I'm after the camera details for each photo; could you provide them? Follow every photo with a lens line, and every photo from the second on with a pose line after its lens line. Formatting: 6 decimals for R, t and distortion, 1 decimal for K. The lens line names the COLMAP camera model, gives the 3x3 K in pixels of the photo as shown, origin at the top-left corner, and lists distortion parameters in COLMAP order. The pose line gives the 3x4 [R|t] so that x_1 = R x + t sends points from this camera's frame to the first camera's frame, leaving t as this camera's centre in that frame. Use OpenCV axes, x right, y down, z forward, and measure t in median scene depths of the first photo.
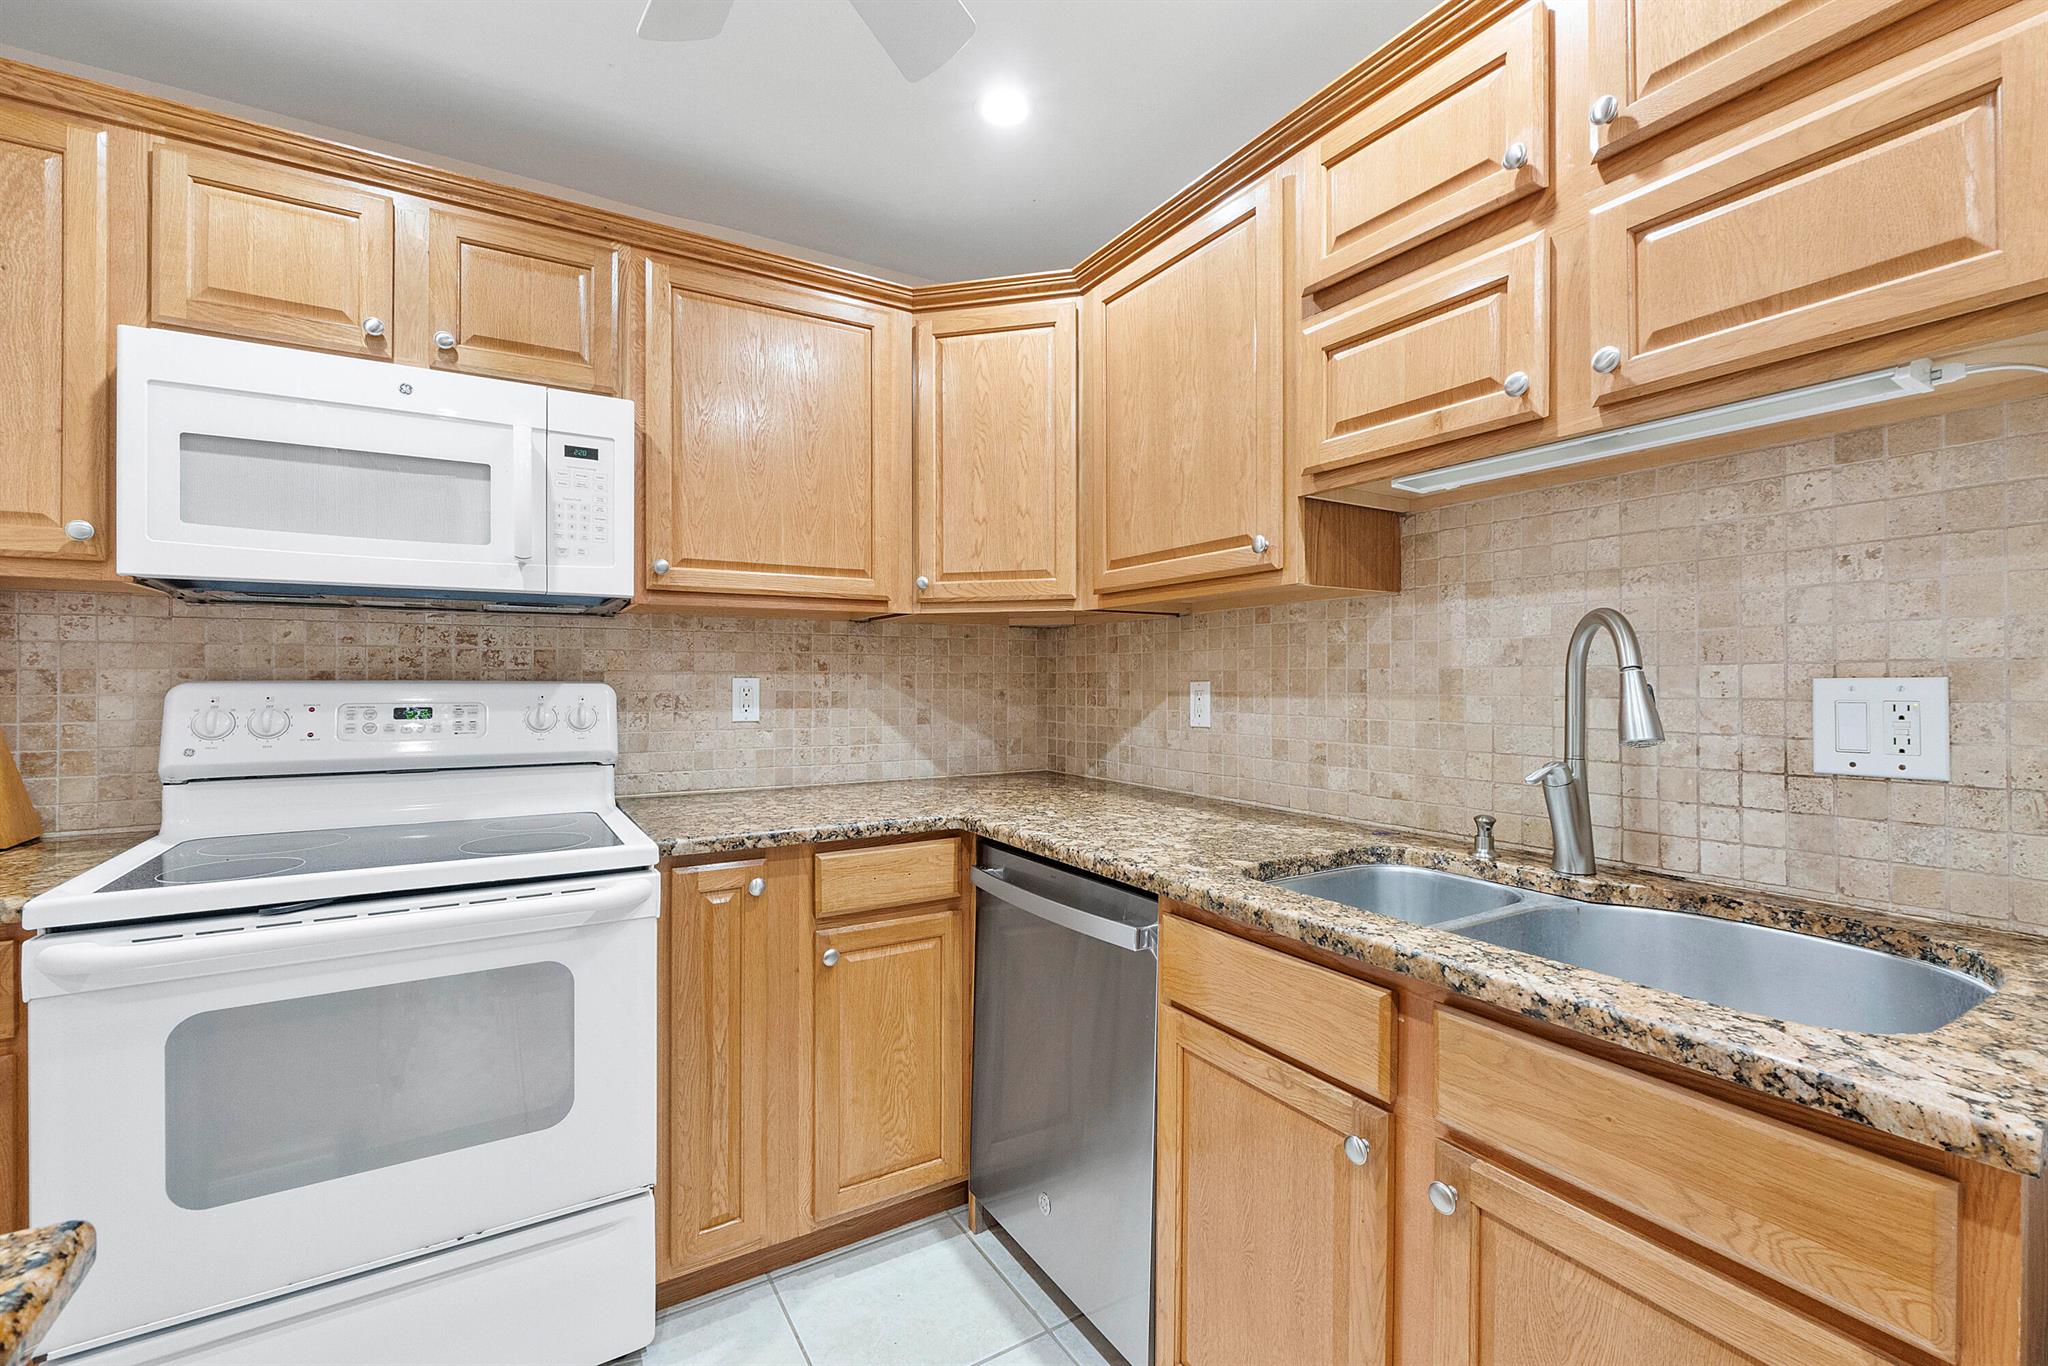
lens RADIAL K [[860.8, 0, 1024.0], [0, 860.8, 683.0], [0, 0, 1]] dist [-0.005609, -0.000806]
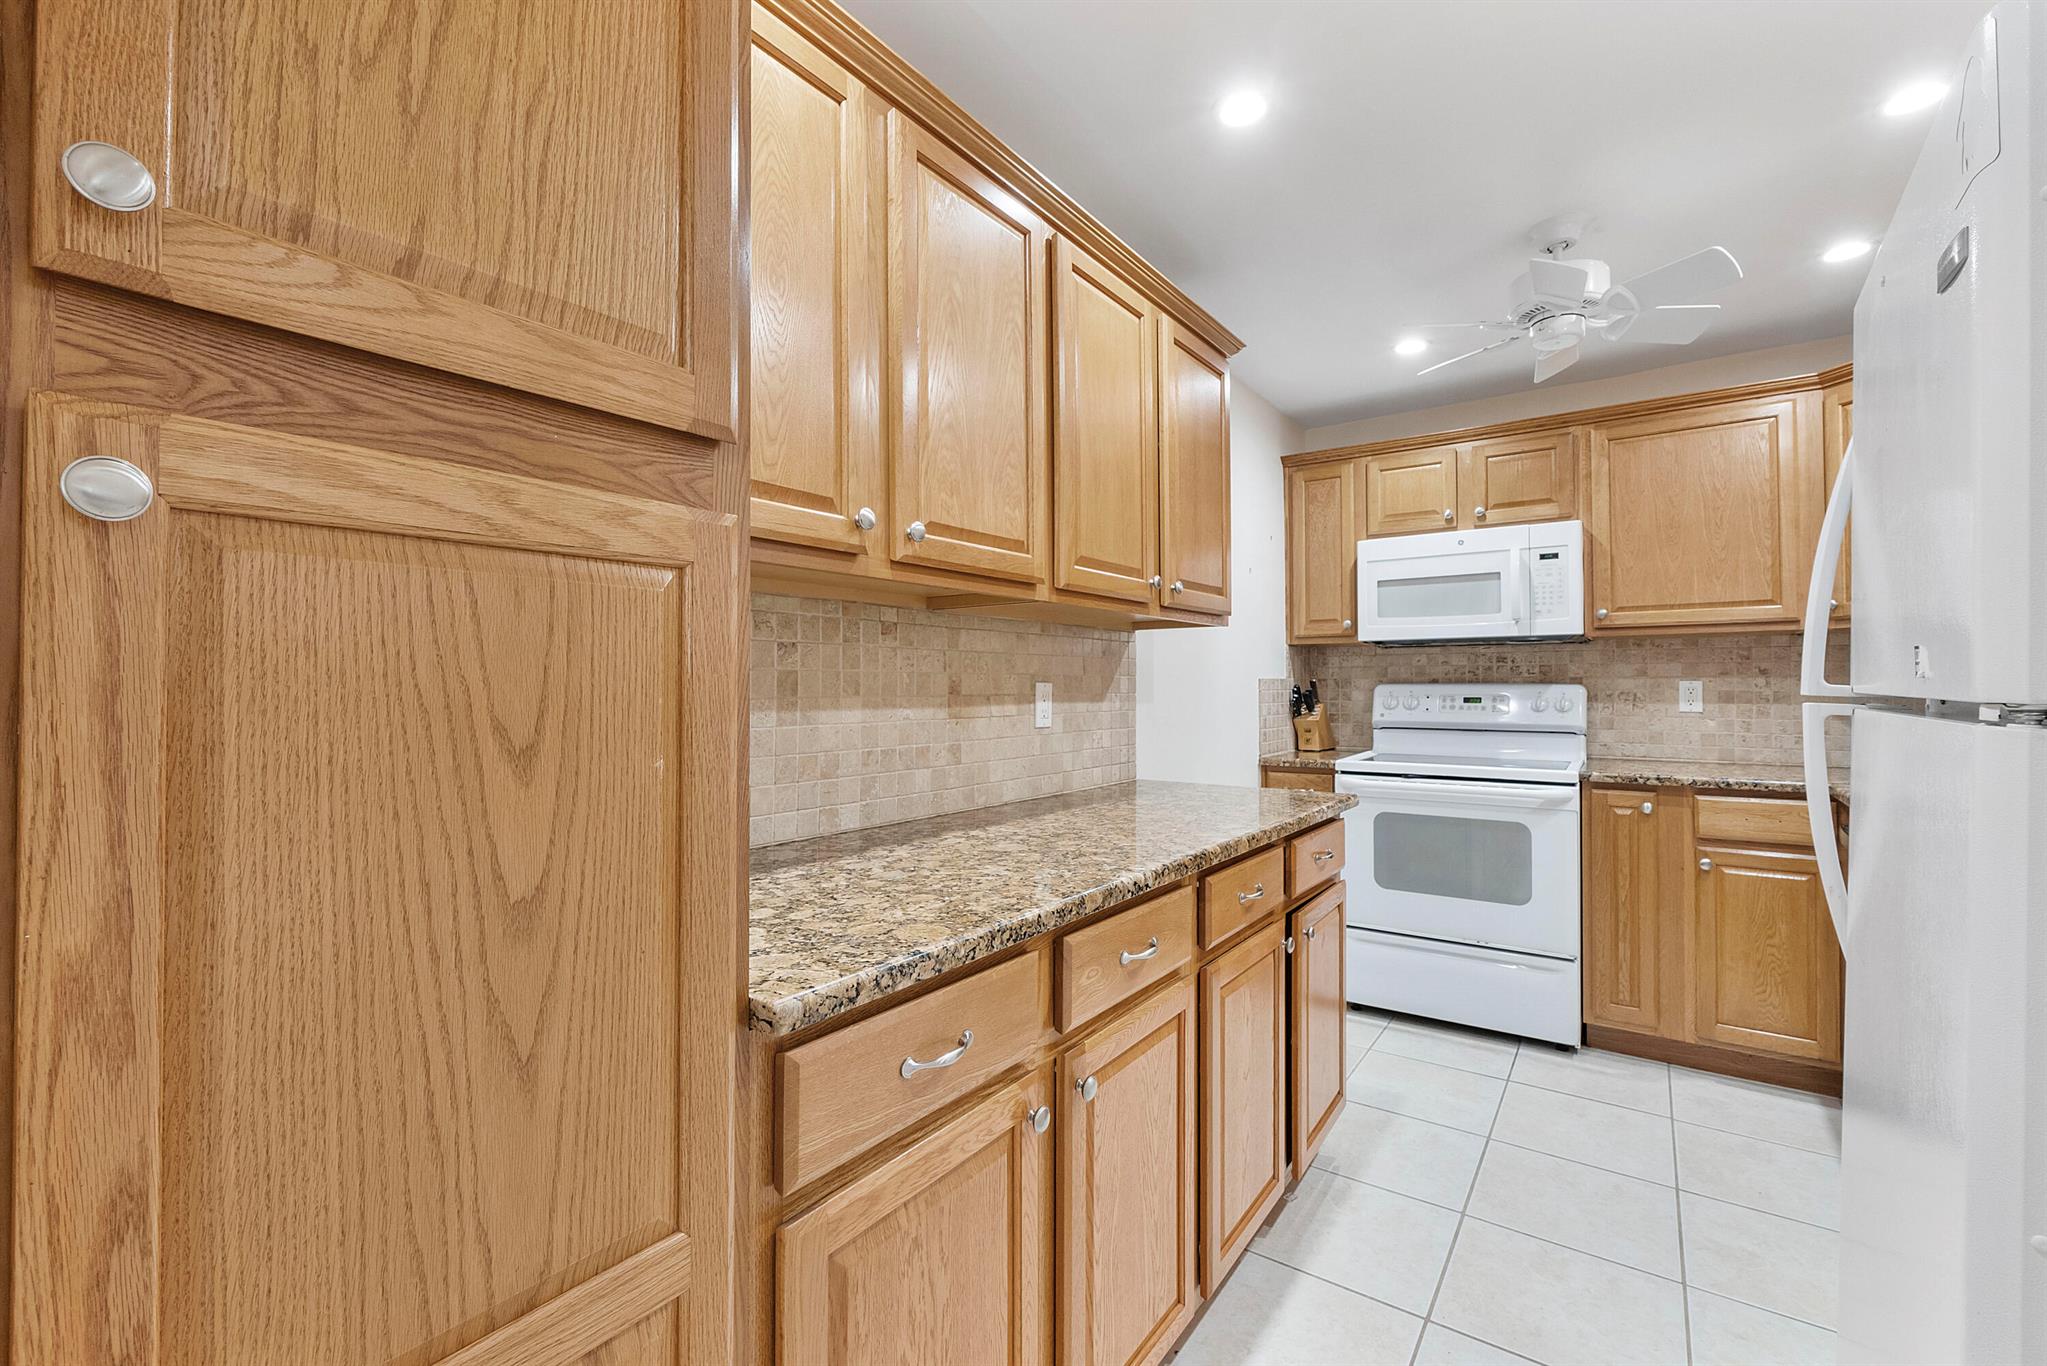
lens RADIAL K [[873.6, 0, 1033.9], [0, 873.6, 670.8], [0, 0, 1]] dist [-0.003174, -0.000400]
pose [[0.393775, -0.015567, -0.919075, 0.712414], [-0.000539, 0.999853, -0.017166, 0.003425], [0.919207, 0.007255, 0.393708, -0.686577]]
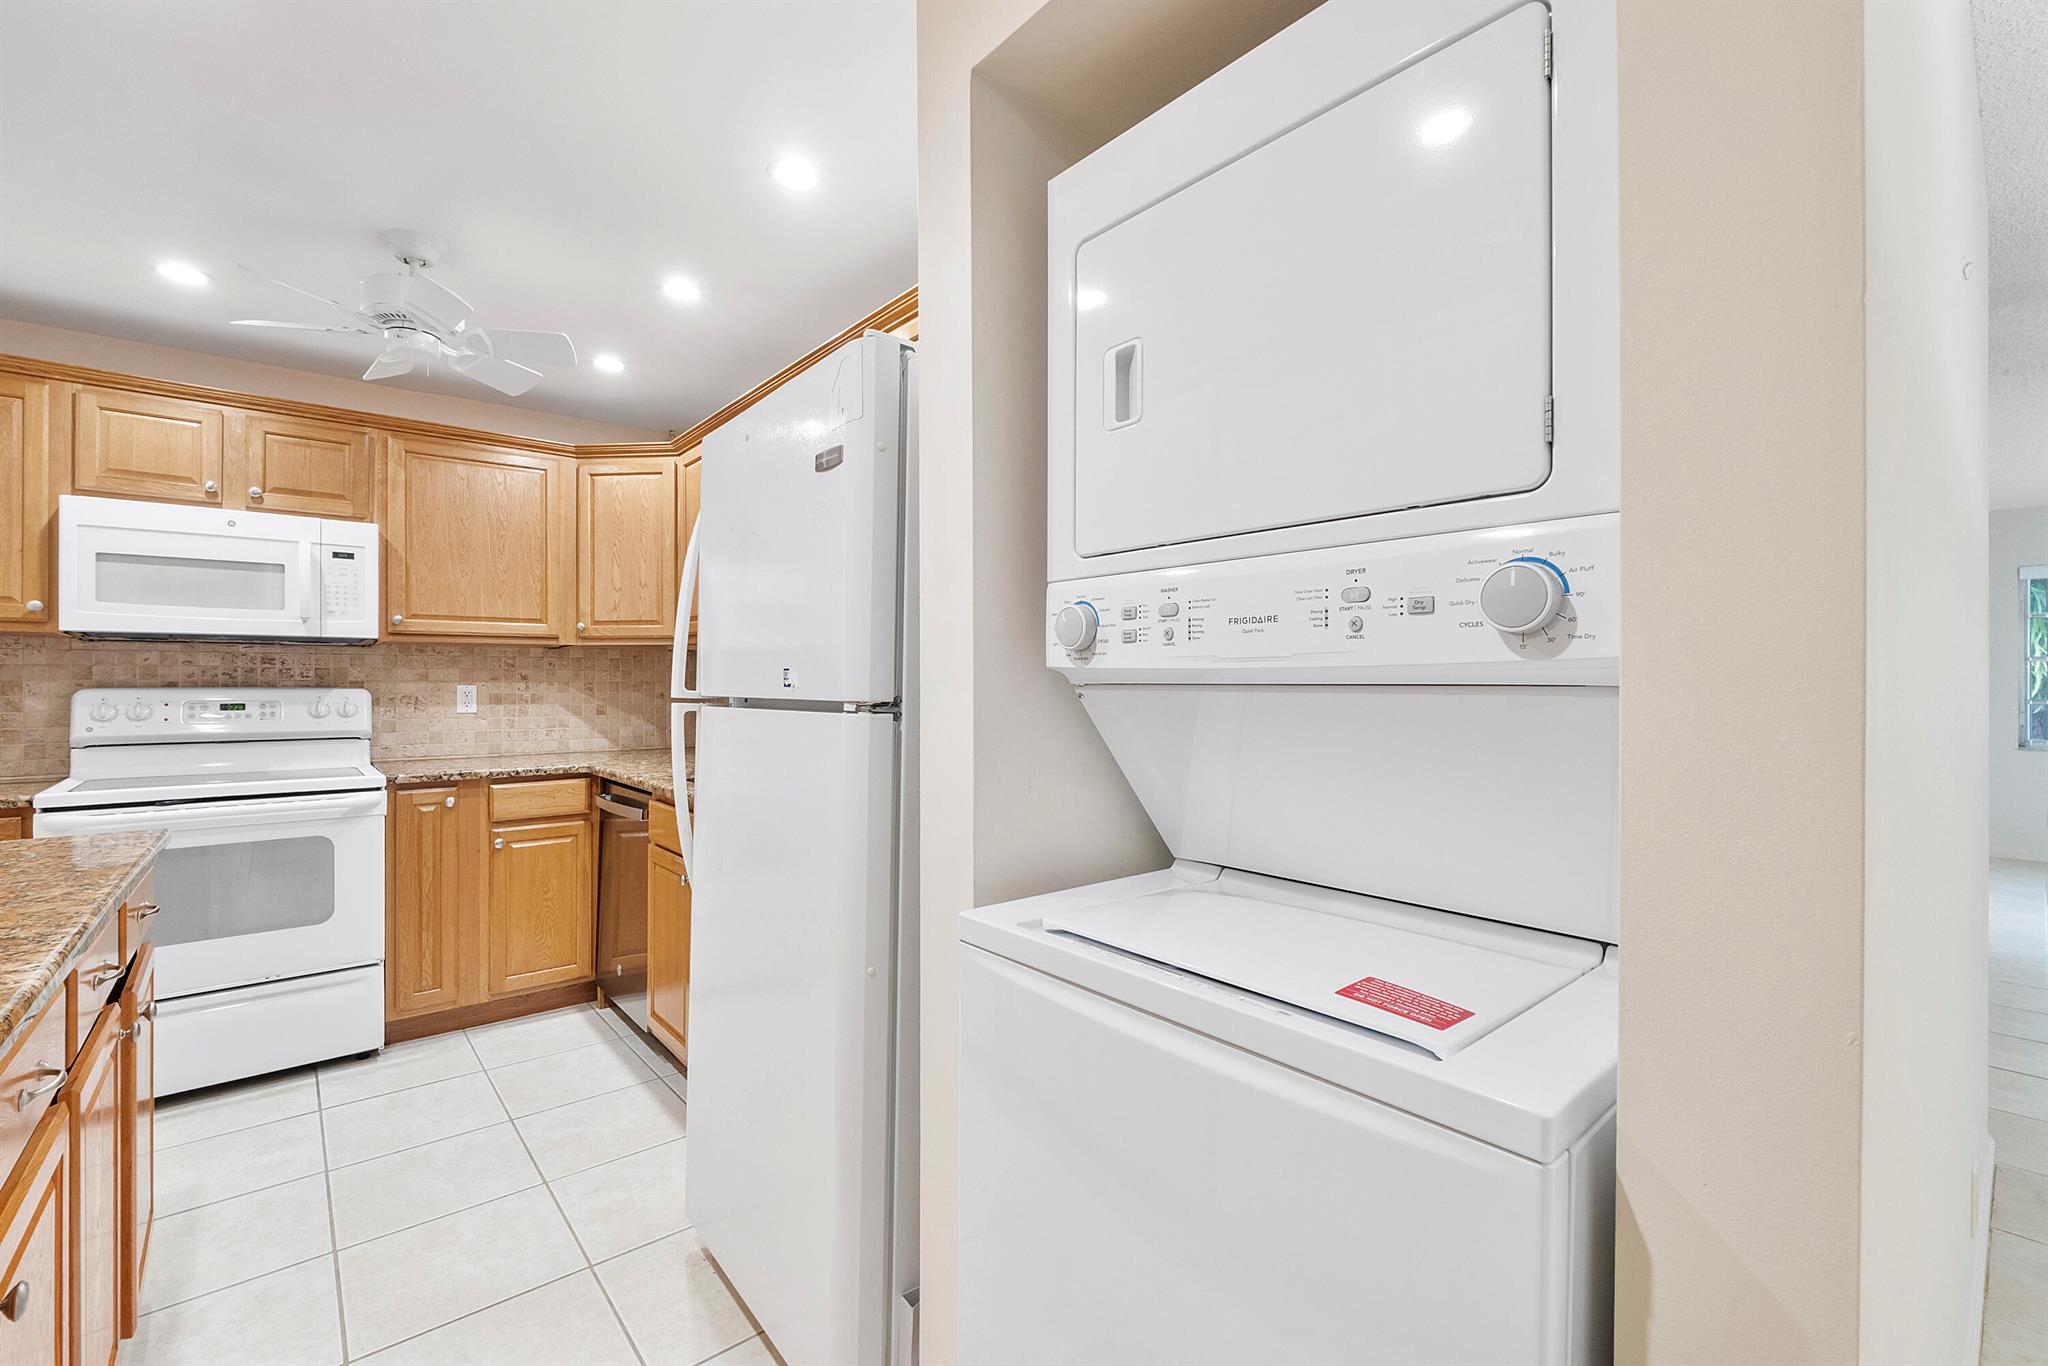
lens RADIAL K [[860.8, 0, 1024.0], [0, 860.8, 683.0], [0, 0, 1]] dist [-0.005609, -0.000806]
pose [[0.987641, -0.001197, 0.156728, 0.550291], [0.001854, 0.999990, -0.004050, -0.001767], [-0.156721, 0.004291, 0.987634, -0.890856]]
